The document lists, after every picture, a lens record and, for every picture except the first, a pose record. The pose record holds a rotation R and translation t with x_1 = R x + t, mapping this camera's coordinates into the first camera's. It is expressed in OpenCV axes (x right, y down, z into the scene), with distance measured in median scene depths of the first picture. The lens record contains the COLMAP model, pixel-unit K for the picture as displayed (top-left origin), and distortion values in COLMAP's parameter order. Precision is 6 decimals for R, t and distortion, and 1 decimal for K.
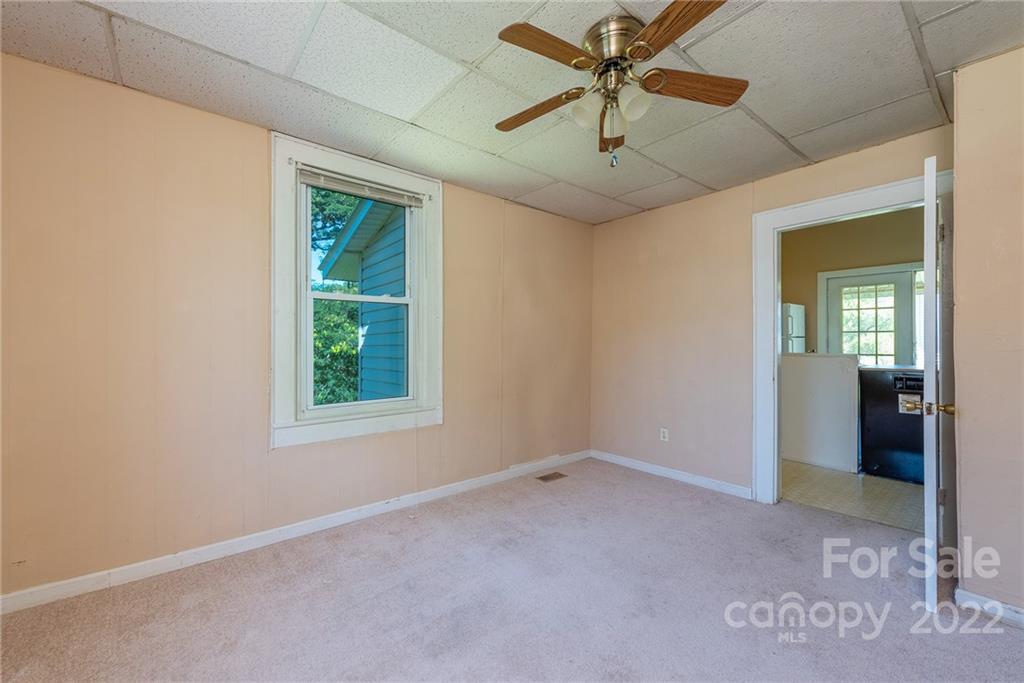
lens RADIAL K [[403.7, 0, 513.8], [0, 403.7, 338.7], [0, 0, 1]] dist [0.016058, -0.006425]
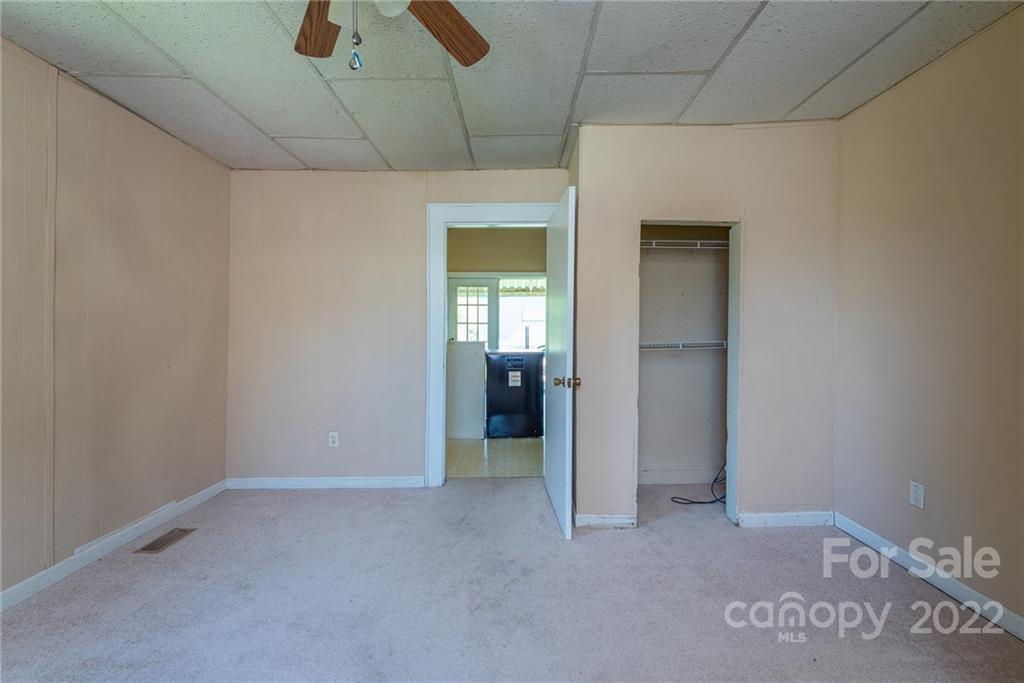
lens RADIAL K [[414.2, 0, 510.6], [0, 414.2, 336.5], [0, 0, 1]] dist [0.015680, -0.006450]
pose [[0.653688, -0.008105, 0.756721, -0.052746], [-0.007384, 0.999827, 0.017087, 0.002017], [-0.756728, -0.016757, 0.653515, 0.163989]]
